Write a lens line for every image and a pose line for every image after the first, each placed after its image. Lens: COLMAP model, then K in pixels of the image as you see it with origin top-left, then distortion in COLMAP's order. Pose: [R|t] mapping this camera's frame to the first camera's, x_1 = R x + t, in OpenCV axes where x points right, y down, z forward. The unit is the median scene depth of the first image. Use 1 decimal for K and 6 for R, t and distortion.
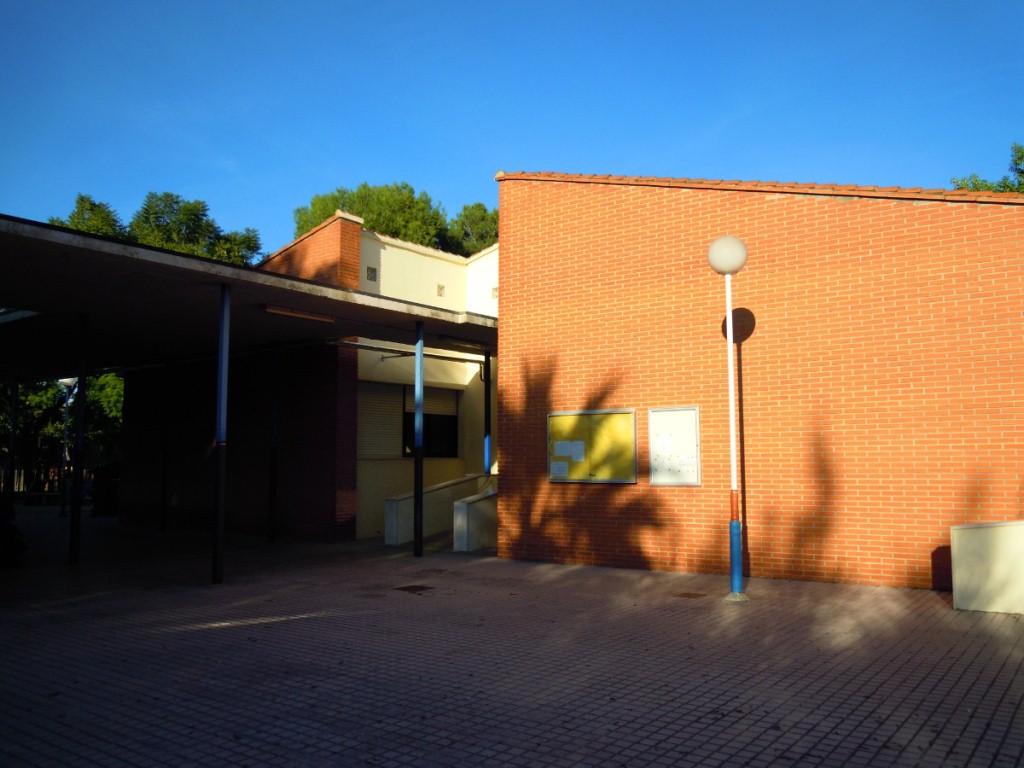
lens RADIAL K [[853.6, 0, 509.5], [0, 853.6, 383.4], [0, 0, 1]] dist [-0.044529, 0.021016]
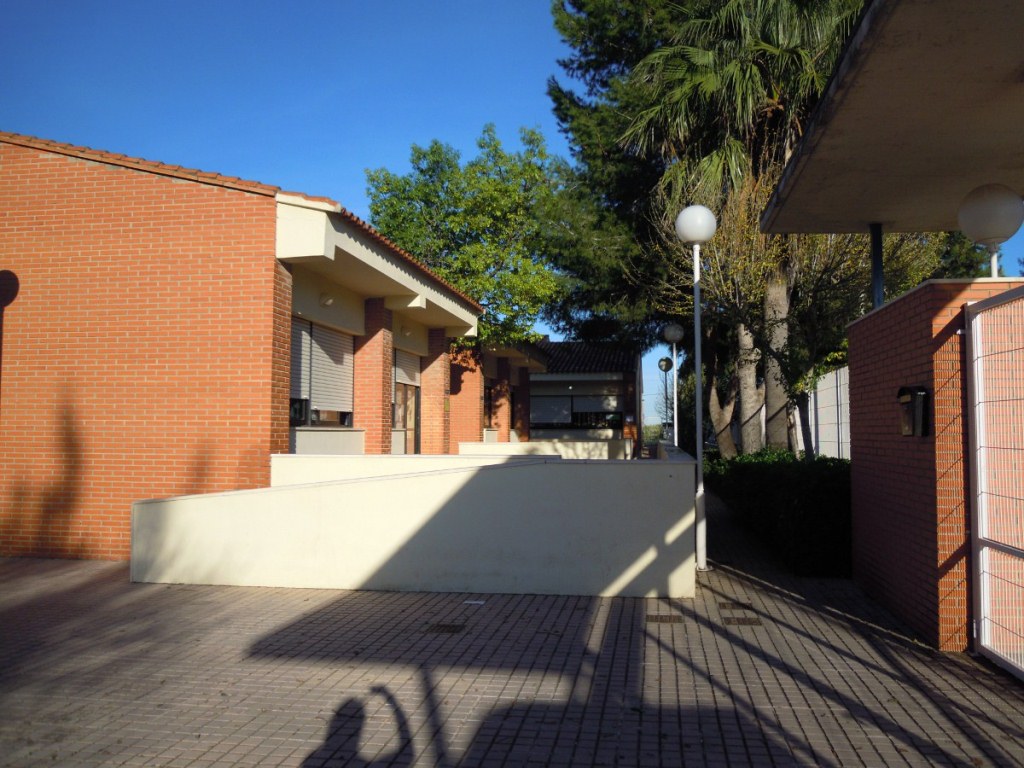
lens RADIAL K [[853.6, 0, 510.5], [0, 853.6, 381.8], [0, 0, 1]] dist [-0.044529, 0.021016]
pose [[0.891211, 0.034885, 0.452245, 0.384150], [-0.051186, 0.998404, 0.023855, -0.018426], [-0.450691, -0.044408, 0.891575, -0.088257]]
